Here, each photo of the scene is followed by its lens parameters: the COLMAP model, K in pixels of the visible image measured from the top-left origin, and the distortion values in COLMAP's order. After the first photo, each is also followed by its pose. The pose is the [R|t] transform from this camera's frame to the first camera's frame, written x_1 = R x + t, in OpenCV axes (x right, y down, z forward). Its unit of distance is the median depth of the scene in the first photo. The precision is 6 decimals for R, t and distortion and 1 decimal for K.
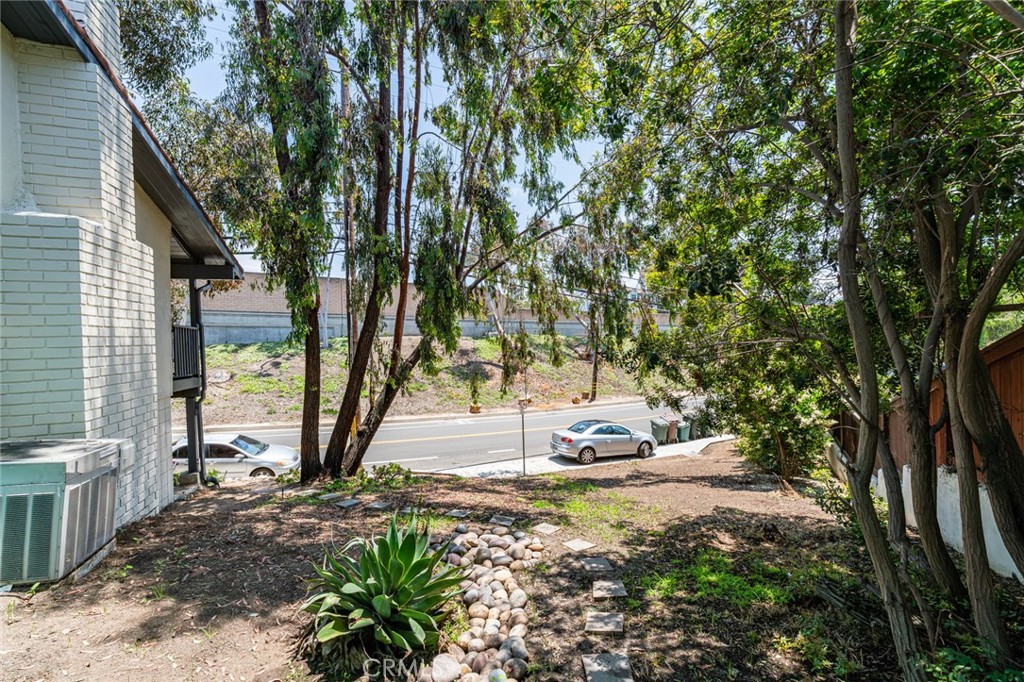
lens RADIAL K [[411.9, 0, 511.4], [0, 411.9, 342.0], [0, 0, 1]] dist [-0.001488, 0.000225]
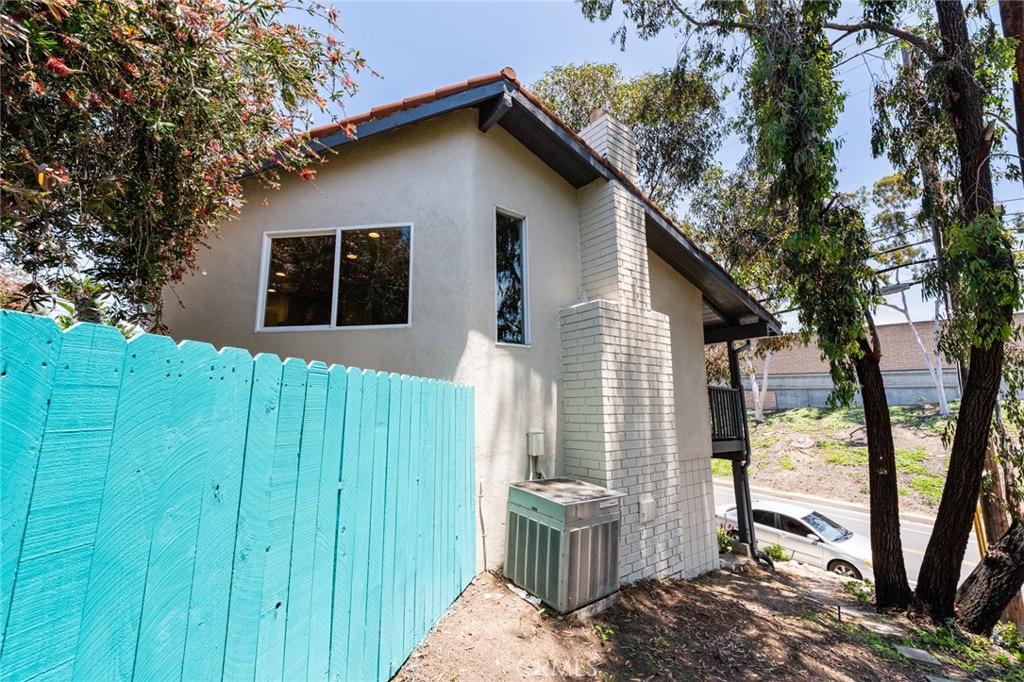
lens RADIAL K [[411.9, 0, 511.4], [0, 411.9, 342.0], [0, 0, 1]] dist [-0.001488, 0.000225]
pose [[0.325557, -0.133225, -0.936090, 0.004117], [-0.010882, 0.989430, -0.144601, 0.002775], [0.945460, 0.057262, 0.320666, 0.173849]]
